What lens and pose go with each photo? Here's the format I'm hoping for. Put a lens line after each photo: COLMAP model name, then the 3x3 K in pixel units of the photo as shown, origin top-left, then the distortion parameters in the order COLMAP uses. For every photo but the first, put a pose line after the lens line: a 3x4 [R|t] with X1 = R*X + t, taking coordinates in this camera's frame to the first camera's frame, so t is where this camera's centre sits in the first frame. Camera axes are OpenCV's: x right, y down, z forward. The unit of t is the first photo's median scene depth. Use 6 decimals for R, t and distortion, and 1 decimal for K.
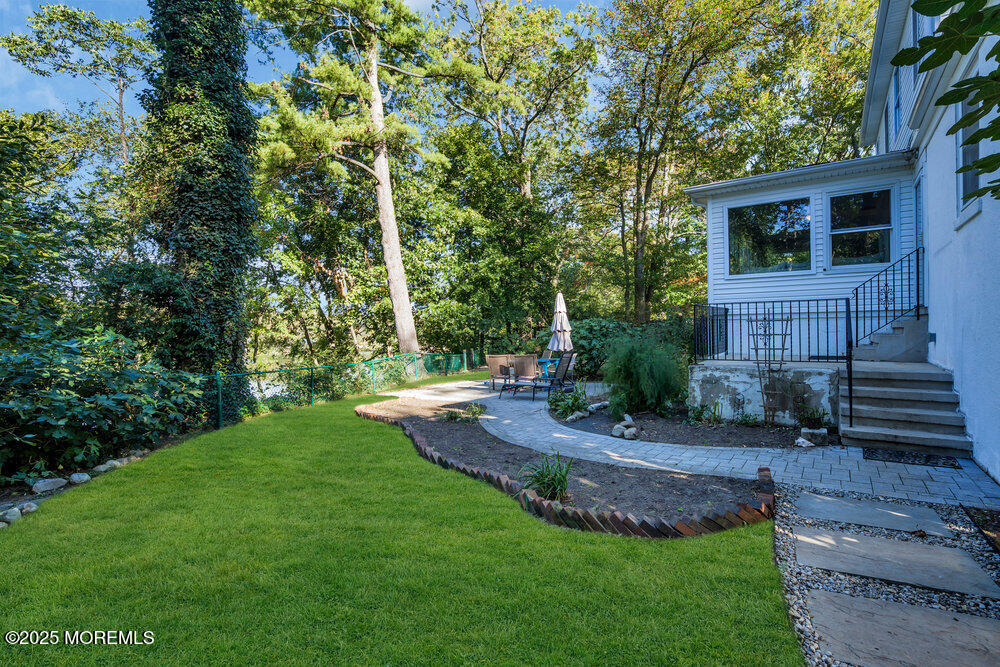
lens RADIAL K [[465.3, 0, 503.4], [0, 465.3, 328.6], [0, 0, 1]] dist [-0.039873, 0.003407]
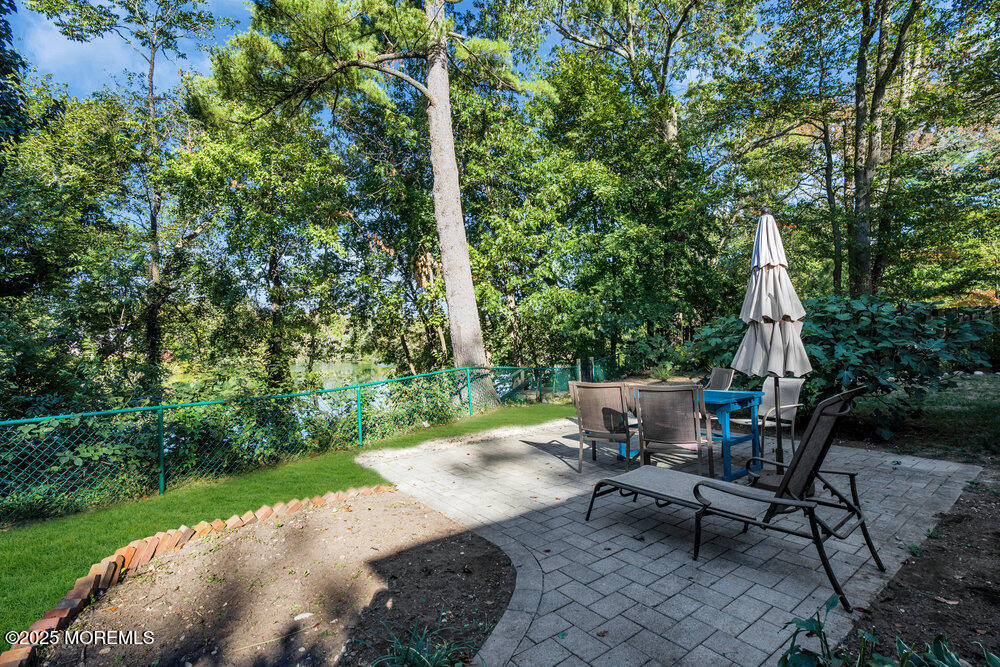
lens RADIAL K [[465.3, 0, 518.3], [0, 465.3, 329.2], [0, 0, 1]] dist [-0.039873, 0.003407]
pose [[0.961506, -0.011359, -0.274548, 0.015332], [0.009225, 0.999916, -0.009060, 0.006649], [0.274628, 0.006178, 0.961531, 0.283174]]
